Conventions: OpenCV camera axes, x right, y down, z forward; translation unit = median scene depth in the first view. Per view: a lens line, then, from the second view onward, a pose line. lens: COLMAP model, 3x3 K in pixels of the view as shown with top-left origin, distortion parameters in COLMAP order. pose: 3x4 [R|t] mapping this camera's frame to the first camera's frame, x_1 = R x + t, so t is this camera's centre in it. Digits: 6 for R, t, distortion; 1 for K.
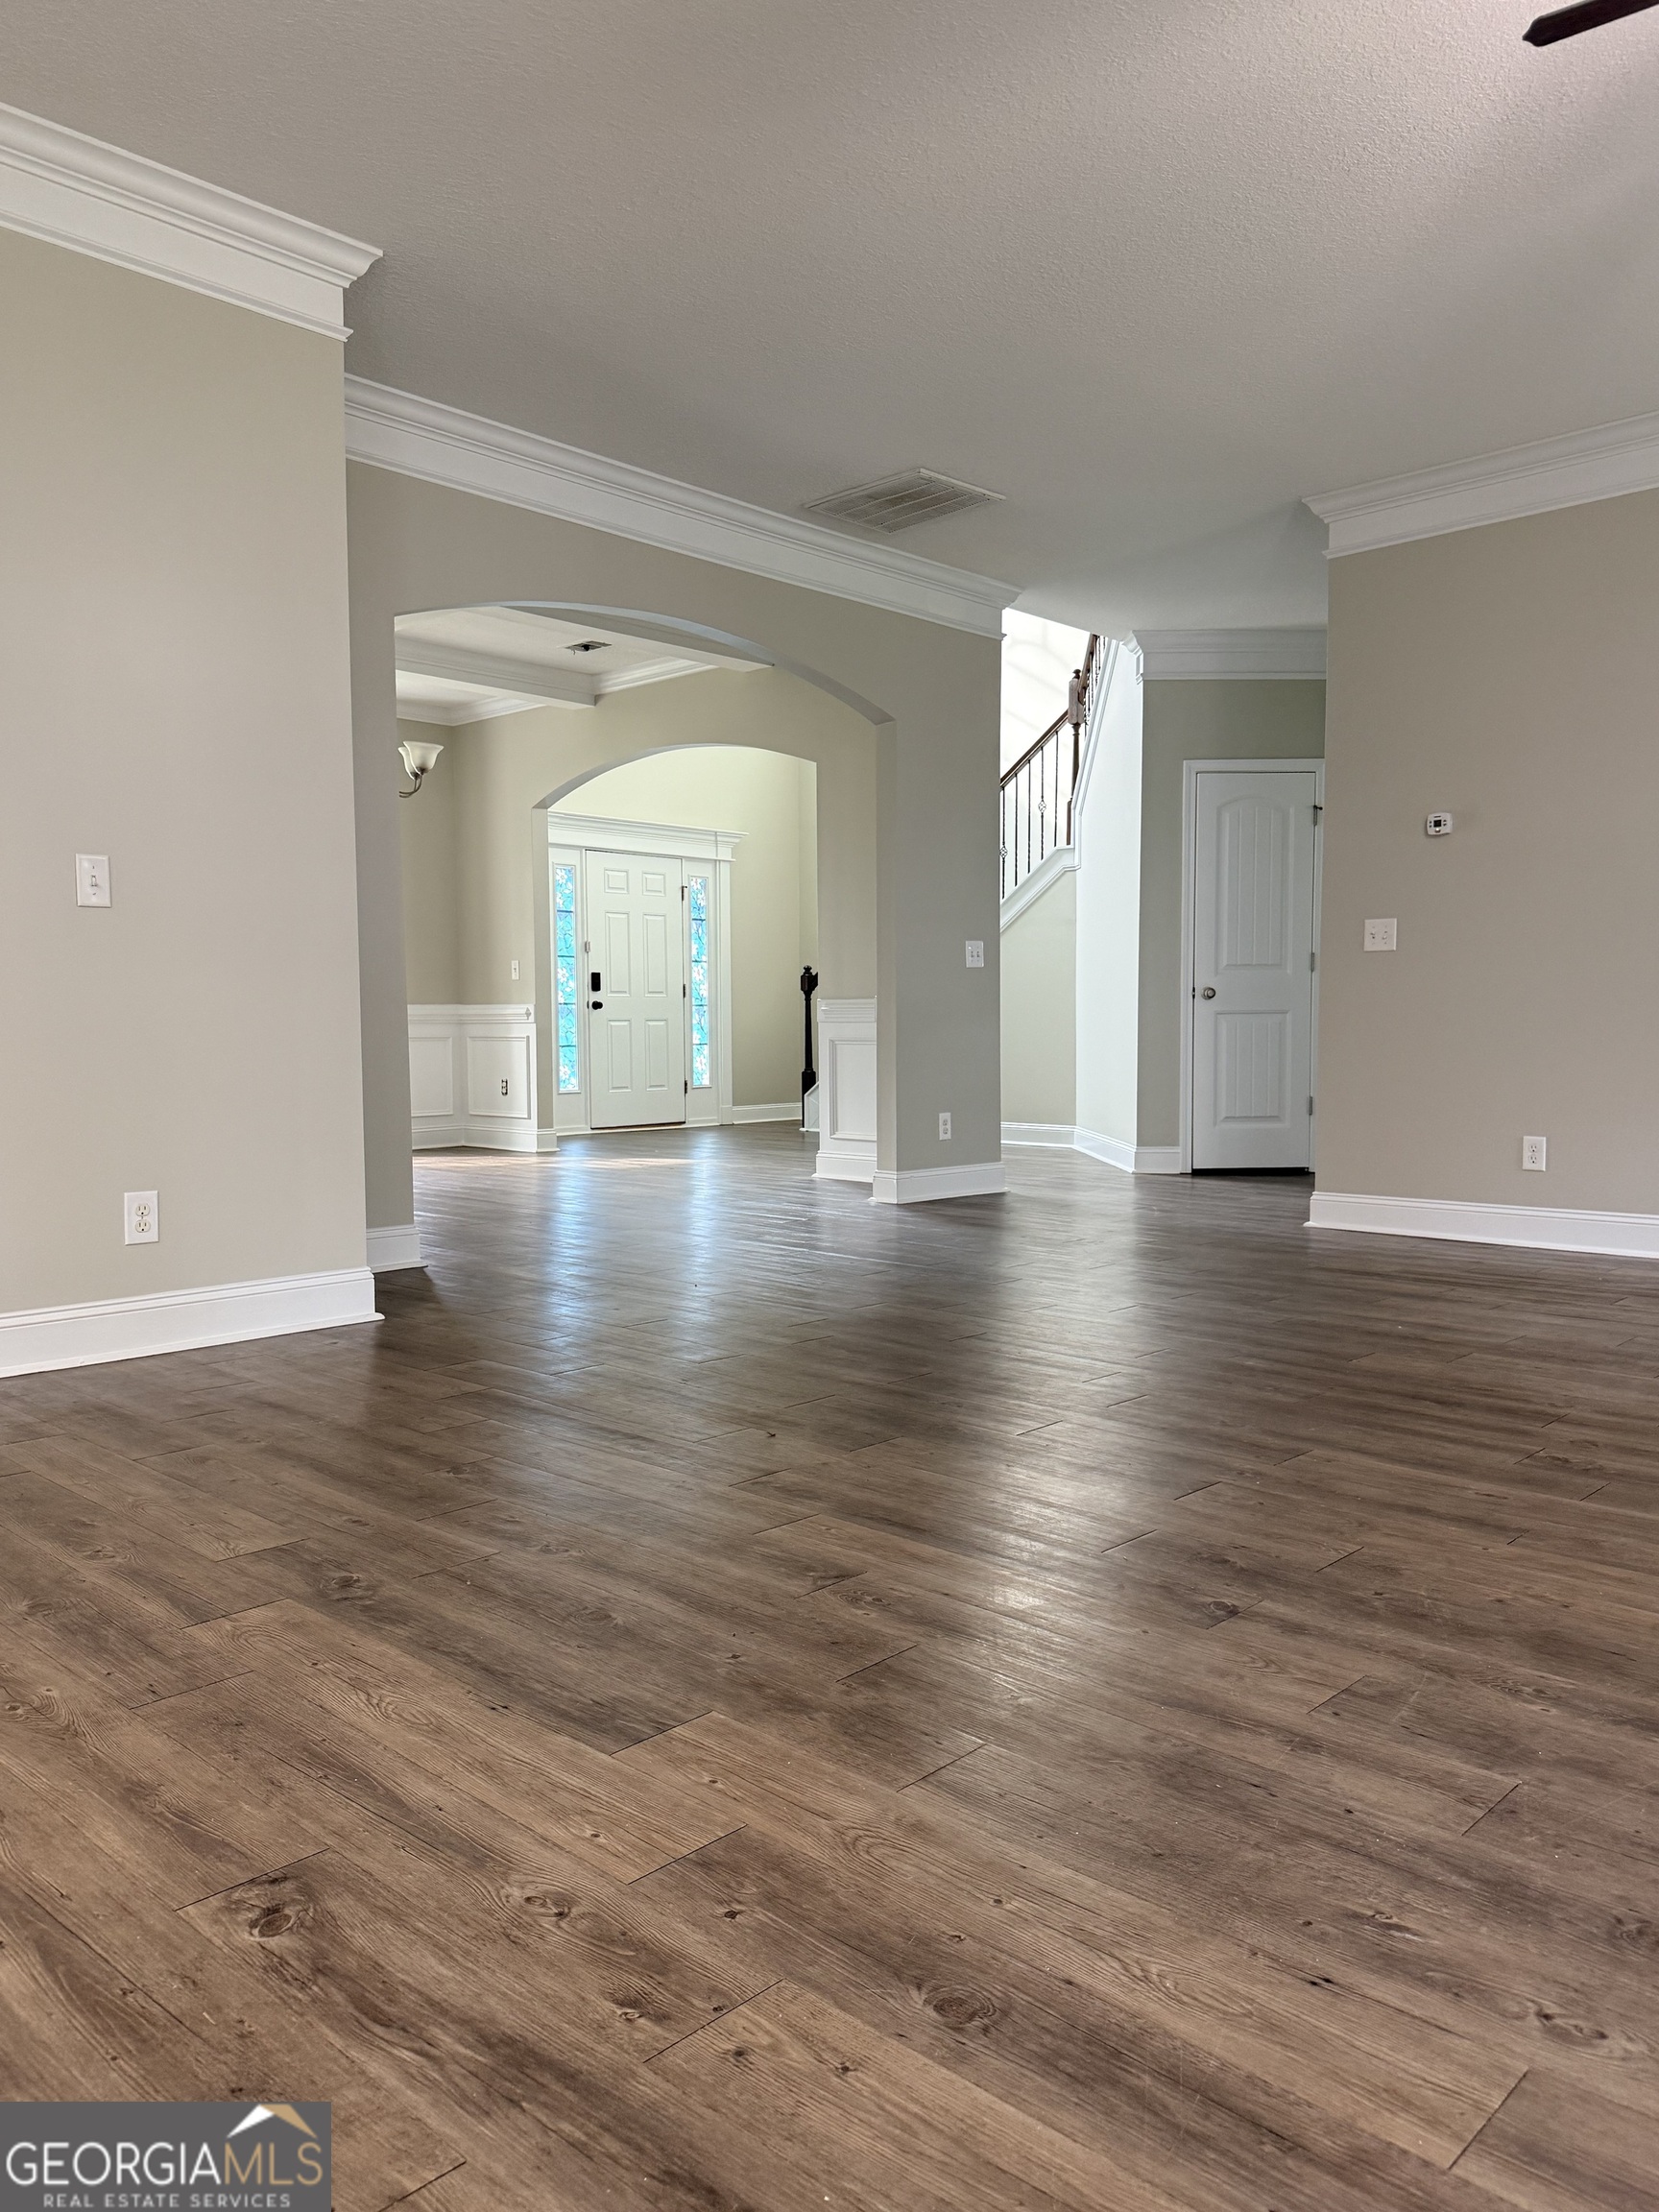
lens RADIAL K [[1597.7, 0, 837.6], [0, 1597.7, 1106.1], [0, 0, 1]] dist [0.204927, -0.433237]
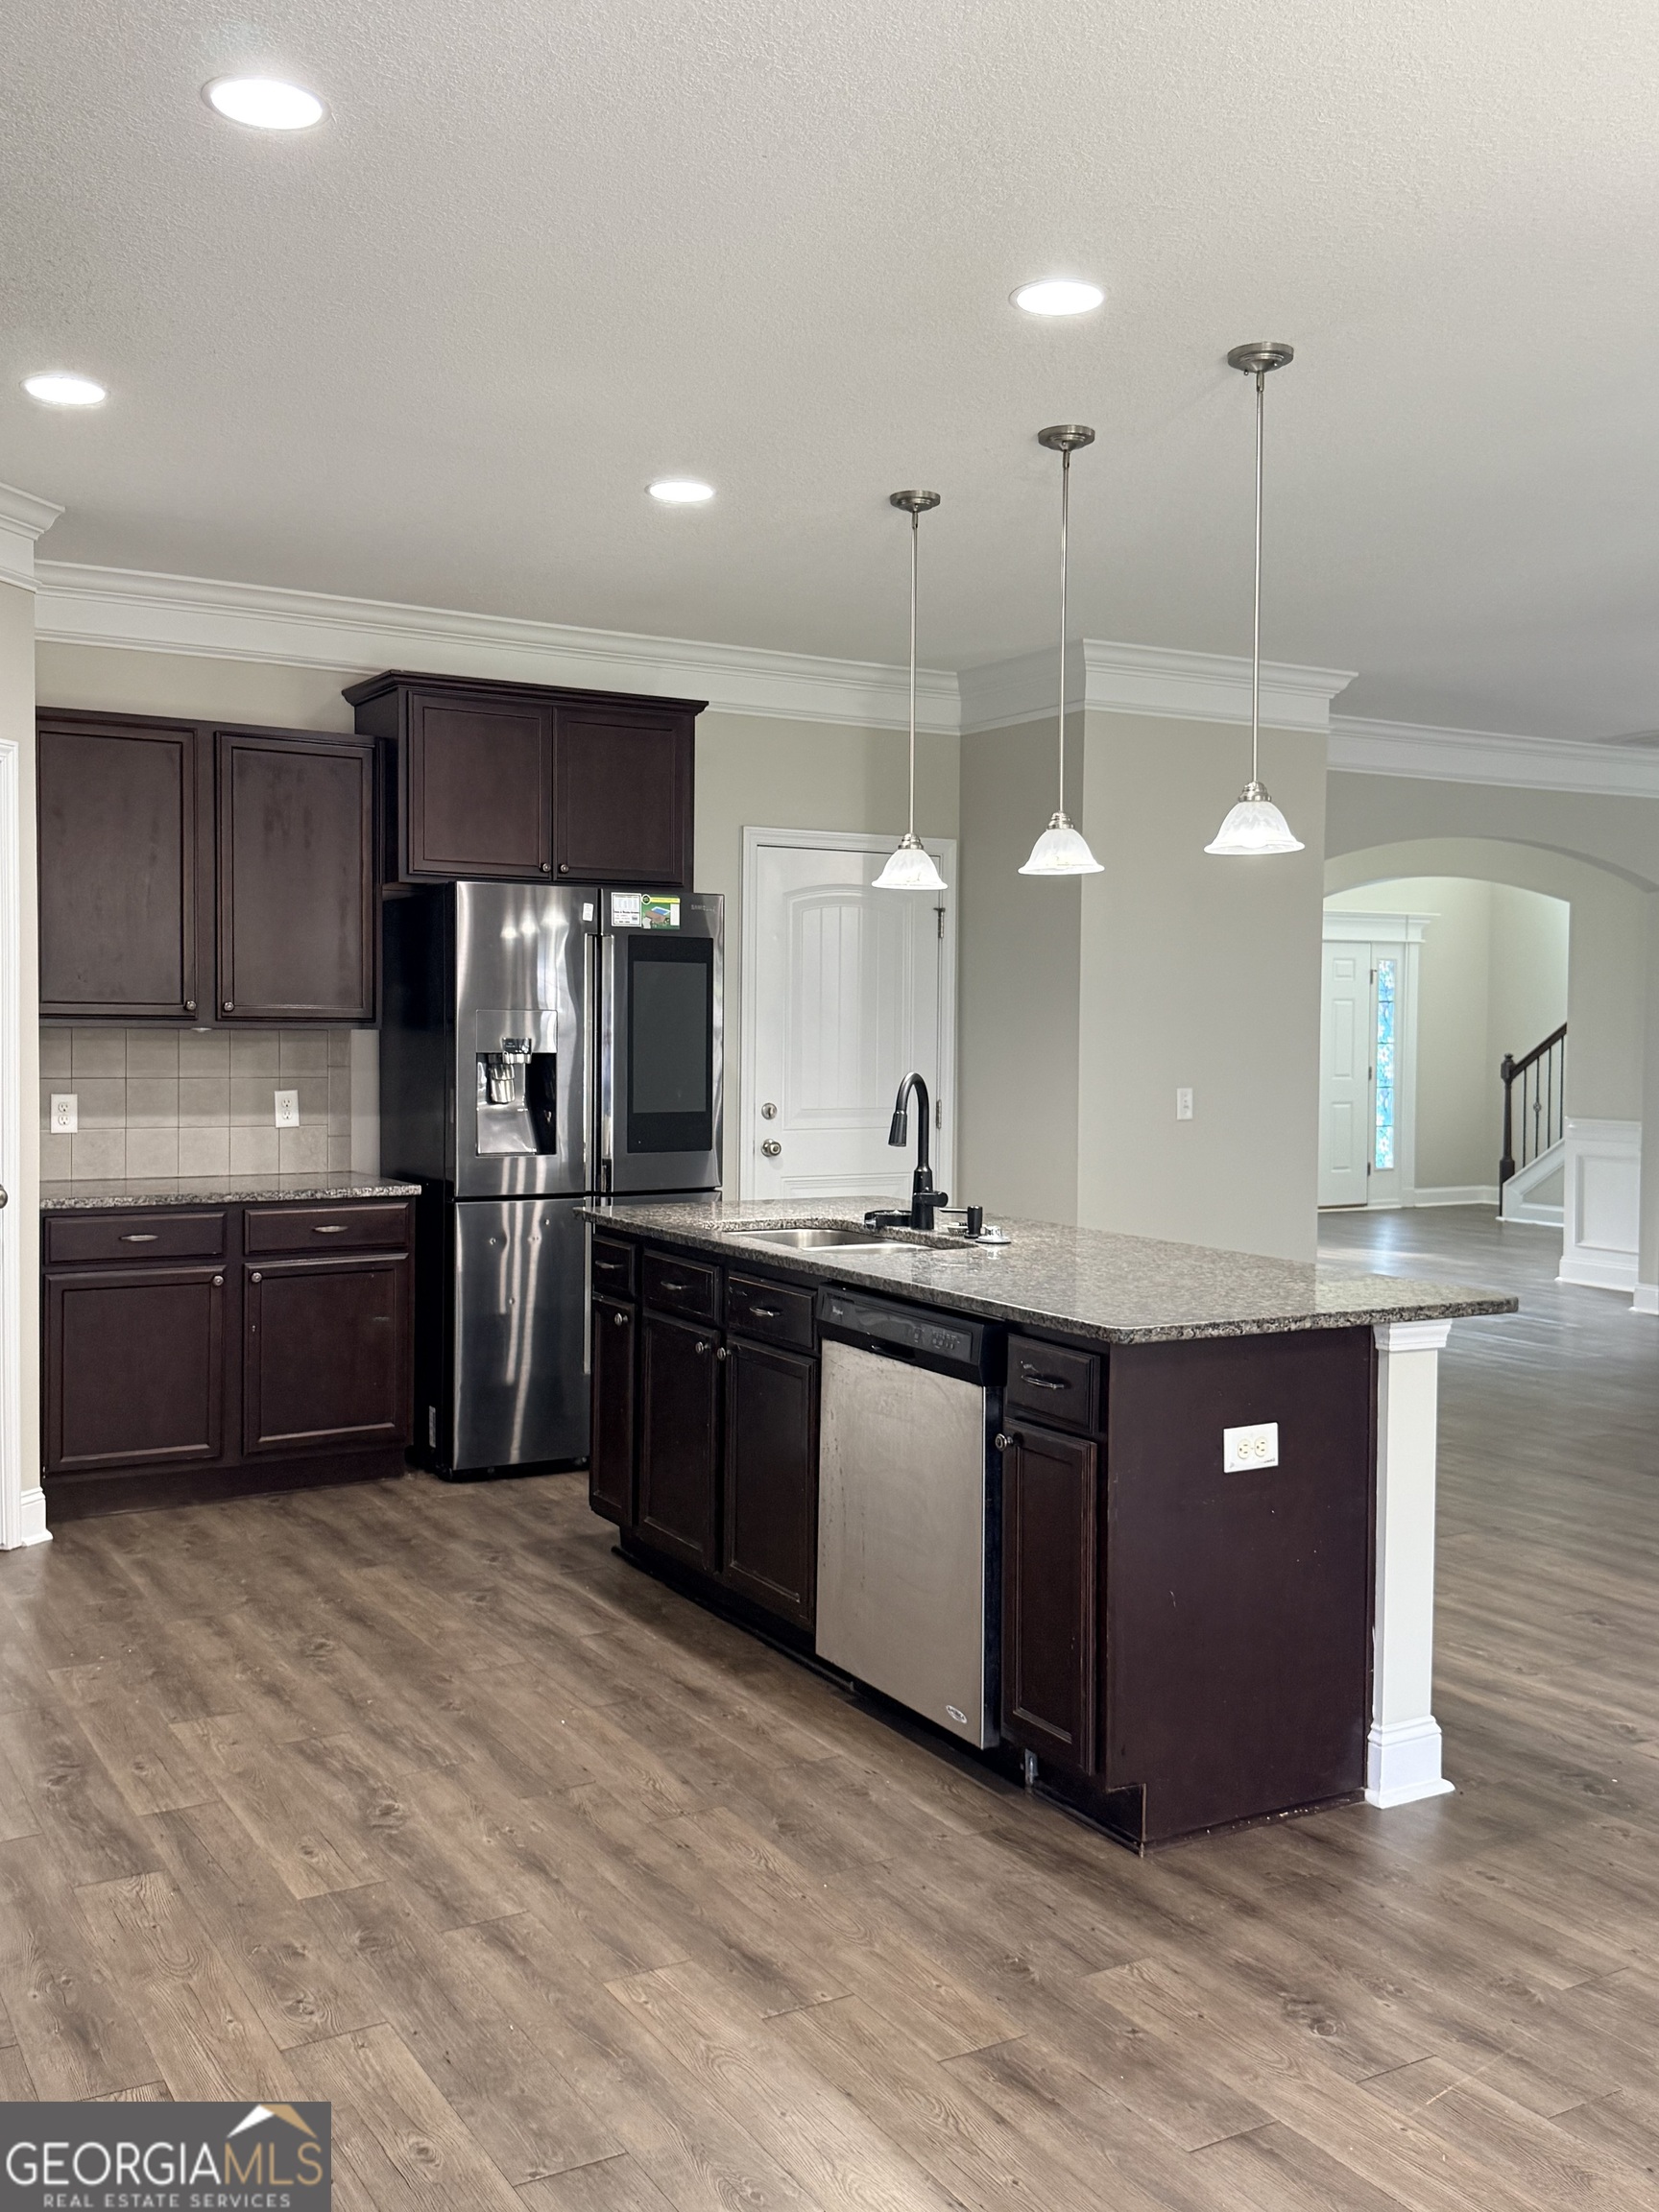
lens RADIAL K [[1985.3, 0, 828.8], [0, 1985.3, 1073.3], [0, 0, 1]] dist [0.196065, -0.401032]
pose [[0.961808, 0.018902, -0.273071, -0.116920], [-0.025940, 0.999417, -0.022185, -0.052569], [0.272492, 0.028421, 0.961738, -0.454011]]
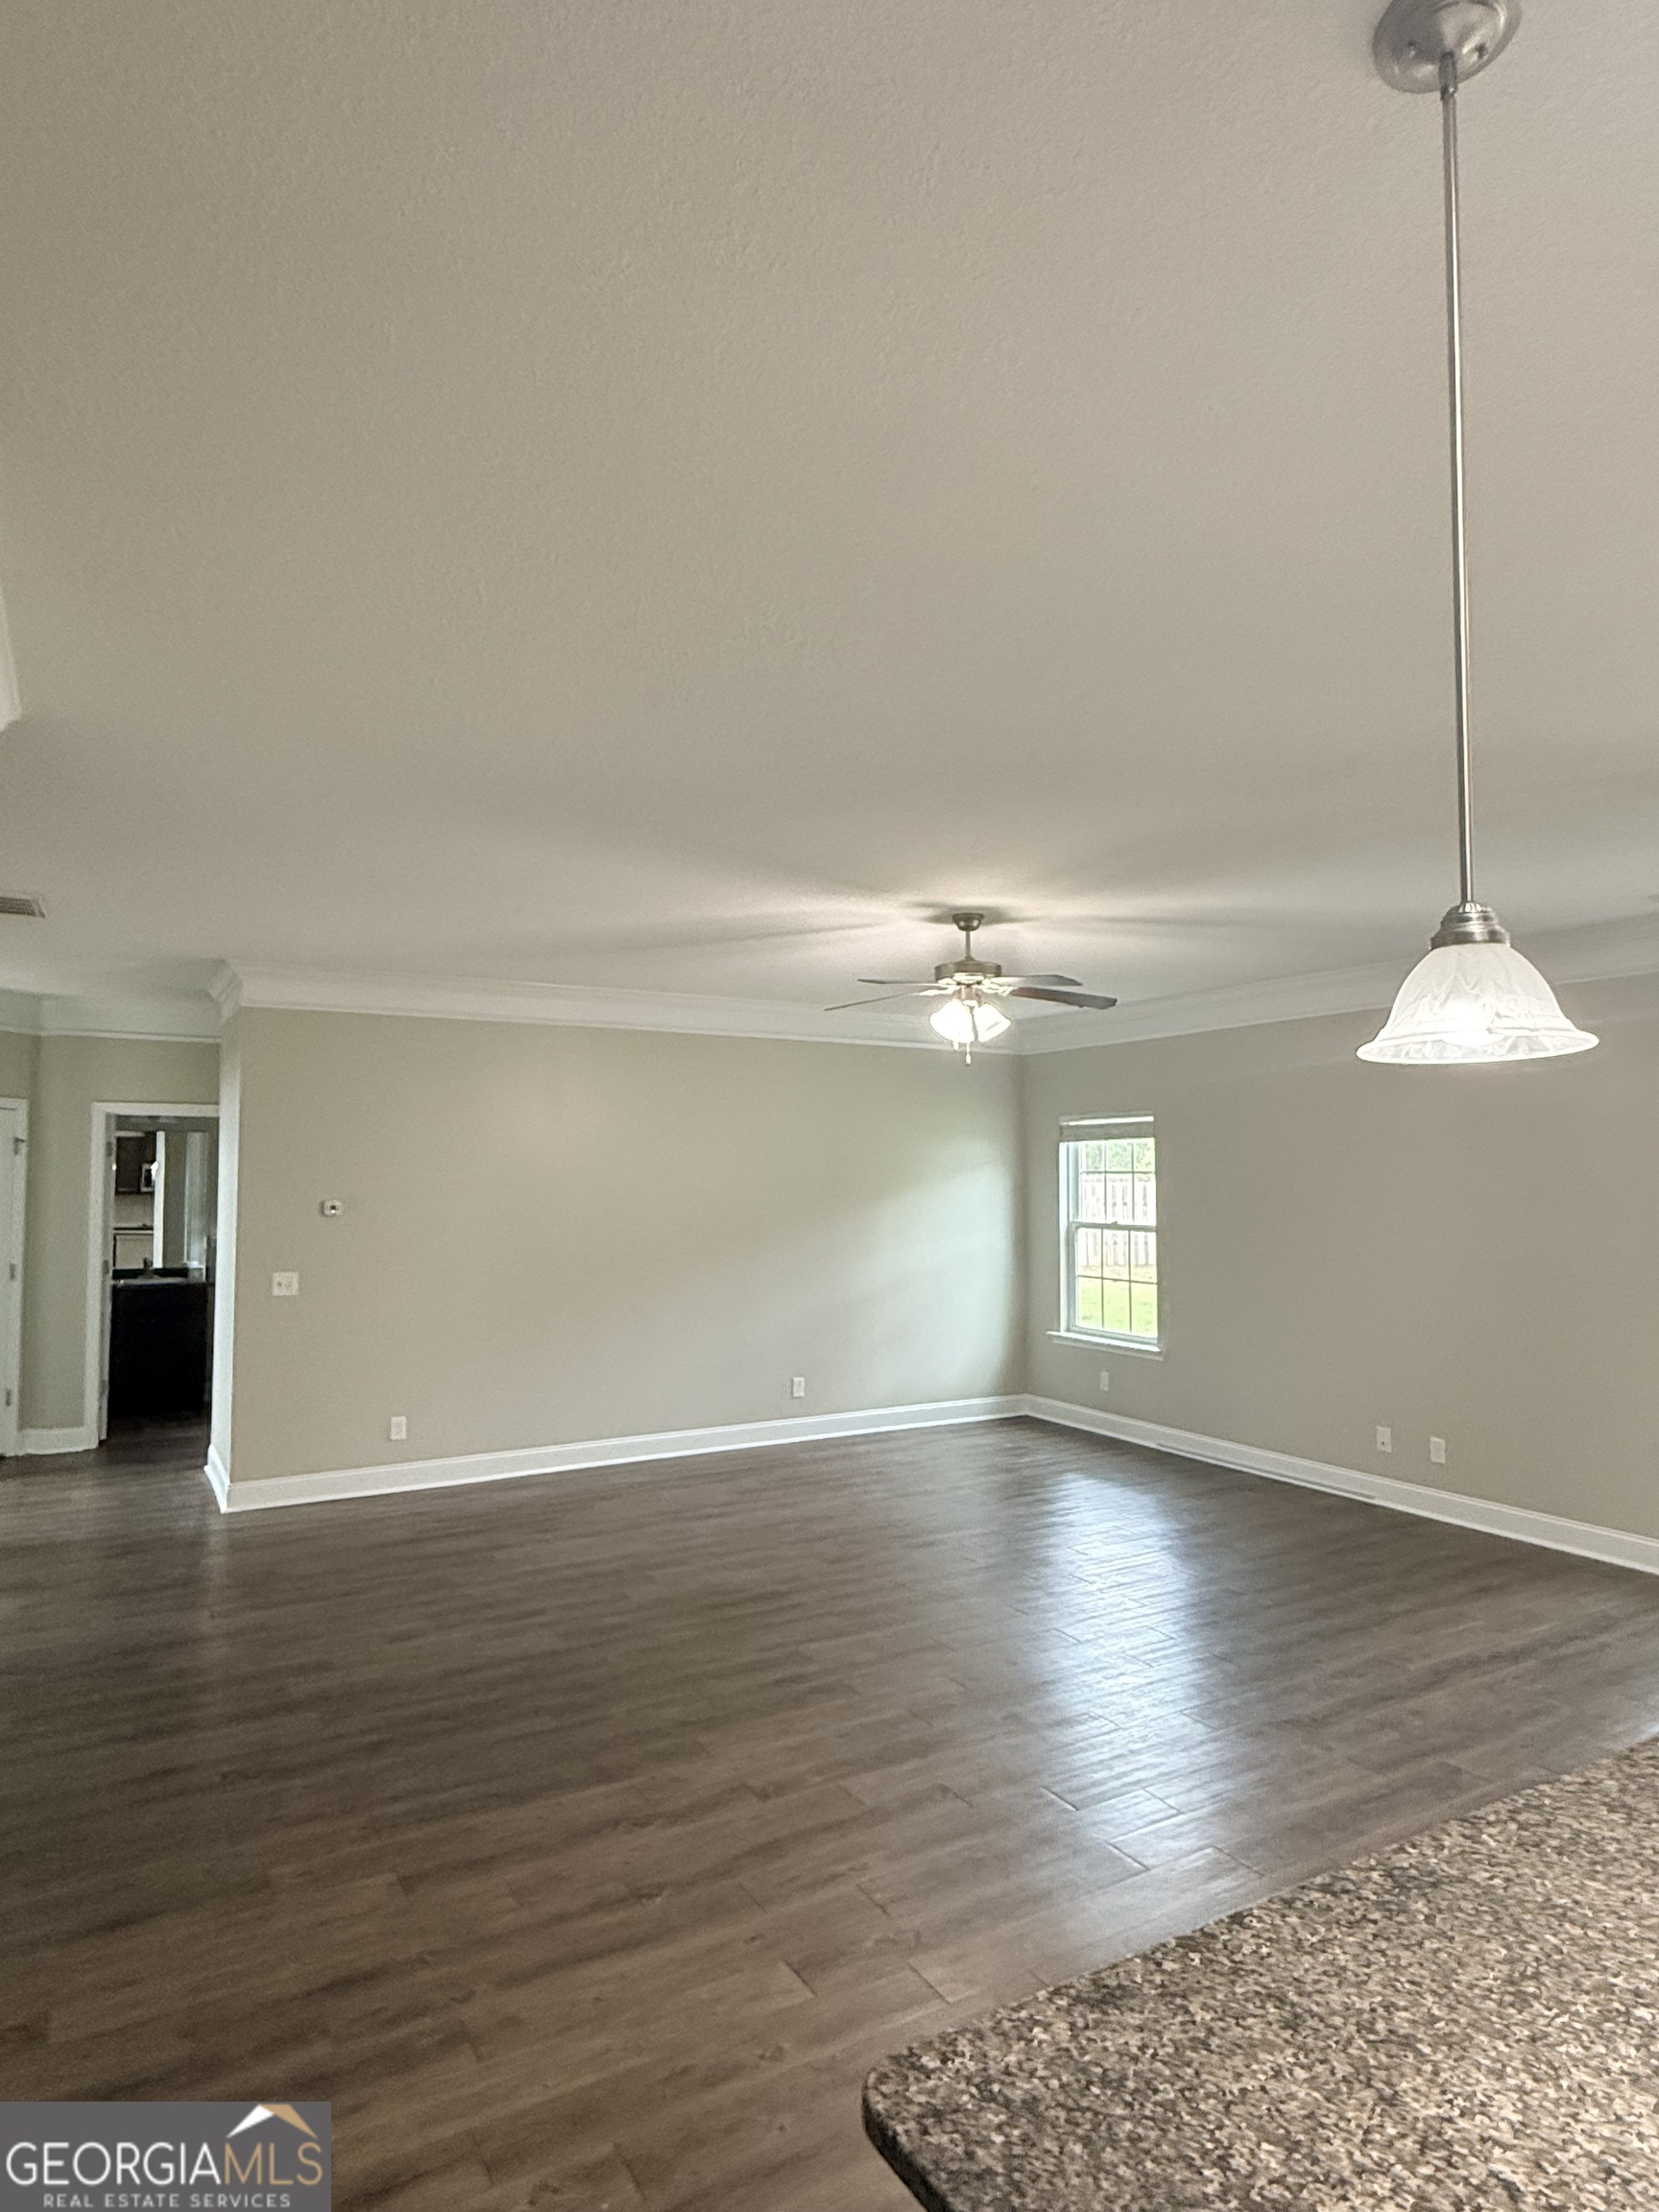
lens RADIAL K [[1265.5, 0, 828.9], [0, 1265.5, 1098.8], [0, 0, 1]] dist [0.003249, 0.000386]
pose [[0.288236, 0.059814, 0.955689, -0.417990], [0.050610, 0.995701, -0.077582, -0.114323], [-0.956221, 0.070730, 0.283970, 0.181502]]
